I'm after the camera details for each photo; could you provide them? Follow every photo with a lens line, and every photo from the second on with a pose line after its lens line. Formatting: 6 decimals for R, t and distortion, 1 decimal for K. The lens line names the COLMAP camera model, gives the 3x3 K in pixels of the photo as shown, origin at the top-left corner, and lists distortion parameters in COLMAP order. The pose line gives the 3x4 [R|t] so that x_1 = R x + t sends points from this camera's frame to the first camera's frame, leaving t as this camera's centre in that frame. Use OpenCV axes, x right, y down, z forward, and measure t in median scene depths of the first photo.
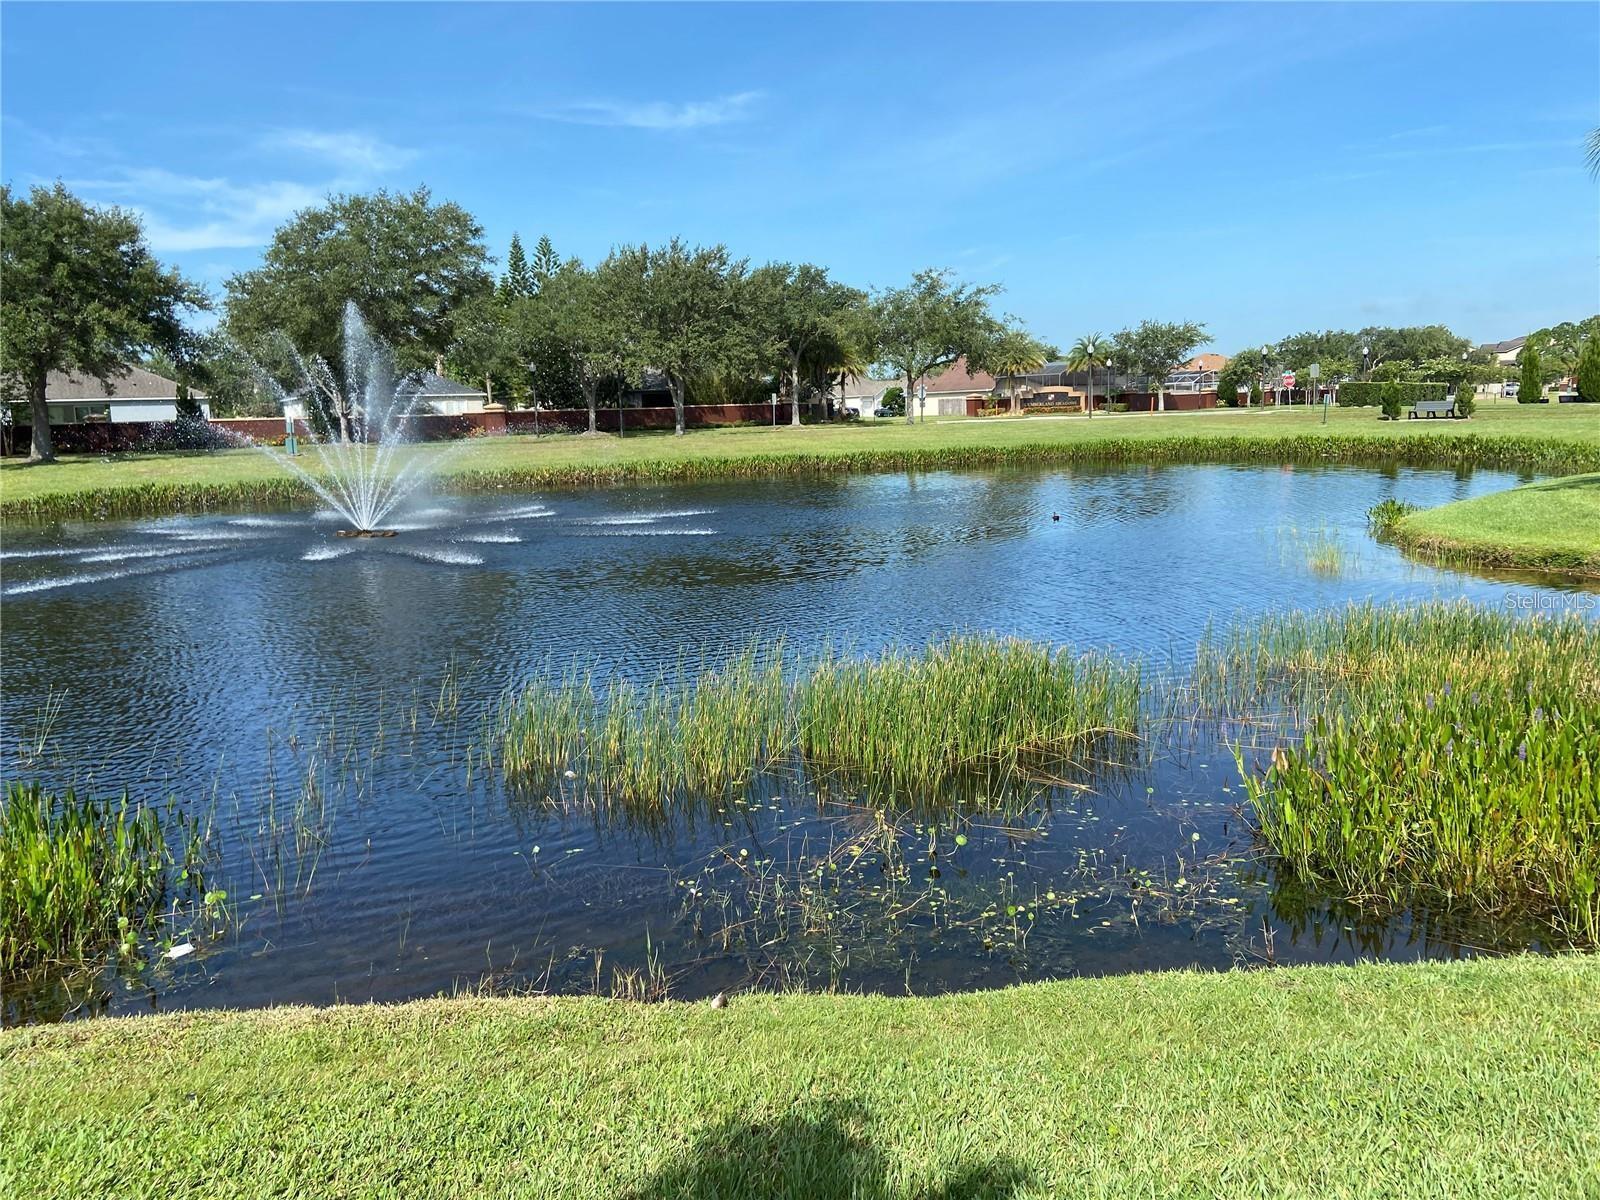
lens RADIAL K [[1202.1, 0, 800.0], [0, 1202.1, 600.0], [0, 0, 1]] dist [0.056654, -0.000247]
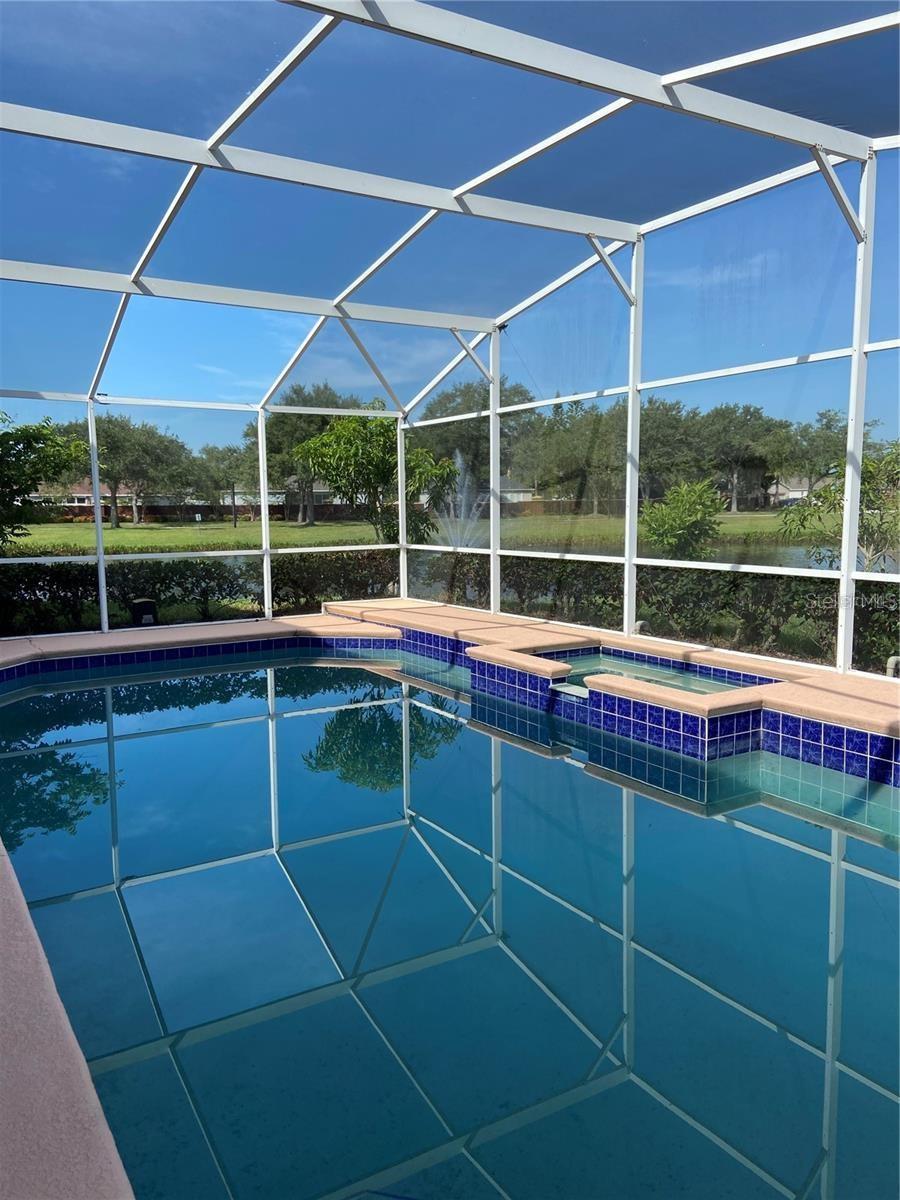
lens RADIAL K [[901.6, 0, 450.0], [0, 901.6, 600.0], [0, 0, 1]] dist [0.056654, -0.000247]
pose [[0.935190, 0.057764, -0.349405, 0.075063], [-0.071768, 0.997049, -0.027256, 0.021919], [0.346799, 0.050565, 0.936575, -0.190858]]
